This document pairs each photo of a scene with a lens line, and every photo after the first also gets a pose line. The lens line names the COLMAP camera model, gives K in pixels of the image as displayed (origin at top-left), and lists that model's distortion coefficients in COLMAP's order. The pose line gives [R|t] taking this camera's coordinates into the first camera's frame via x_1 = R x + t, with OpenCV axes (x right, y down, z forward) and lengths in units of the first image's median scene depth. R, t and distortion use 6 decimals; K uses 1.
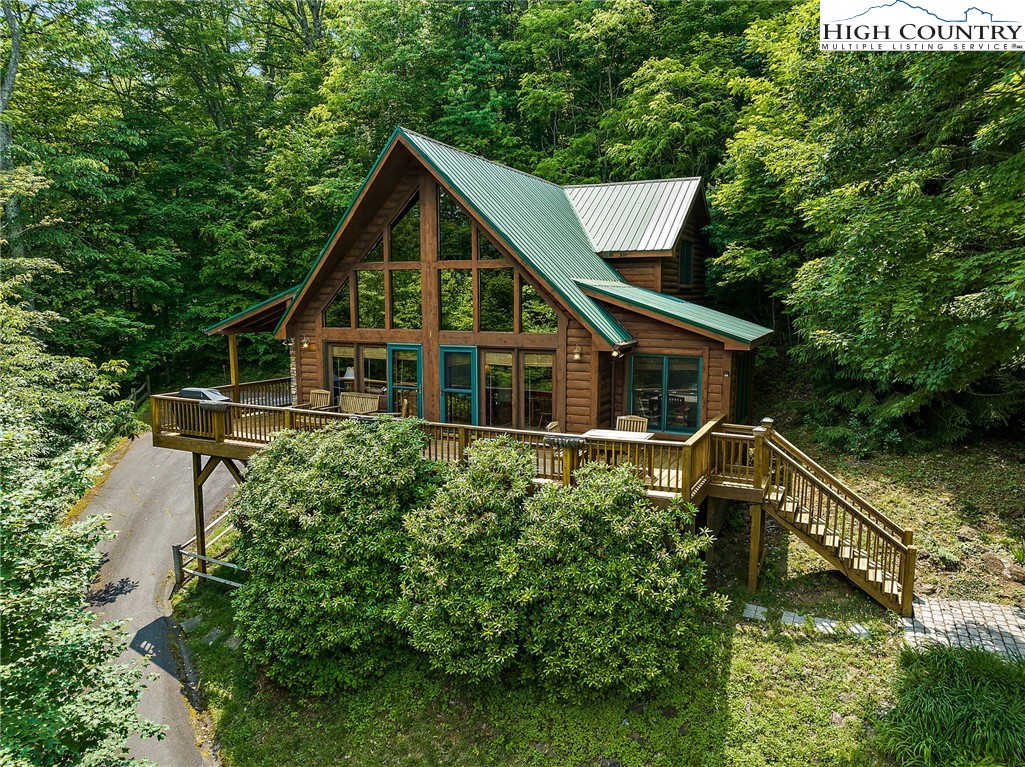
lens RADIAL K [[735.4, 0, 512.3], [0, 735.4, 383.7], [0, 0, 1]] dist [-0.041495, 0.001419]
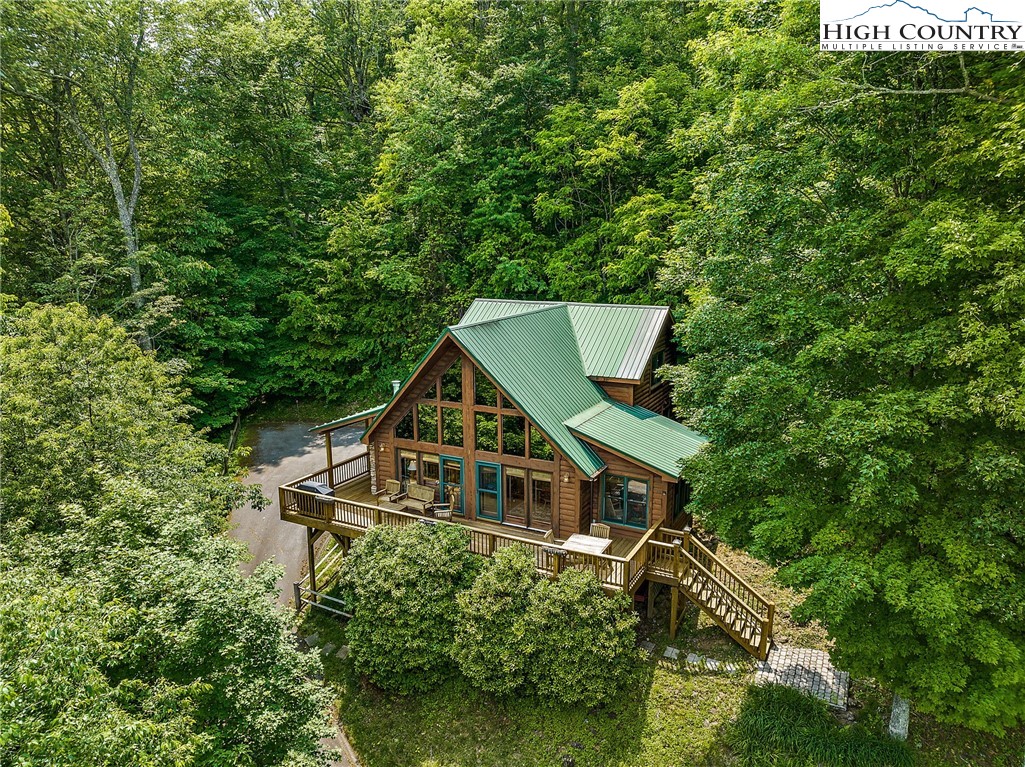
lens RADIAL K [[735.4, 0, 510.9], [0, 735.4, 384.9], [0, 0, 1]] dist [-0.041495, 0.001419]
pose [[0.999295, 0.002820, -0.037444, 0.032796], [0.000277, 0.996594, 0.082462, -0.394882], [0.037549, -0.082414, 0.995891, -0.554073]]
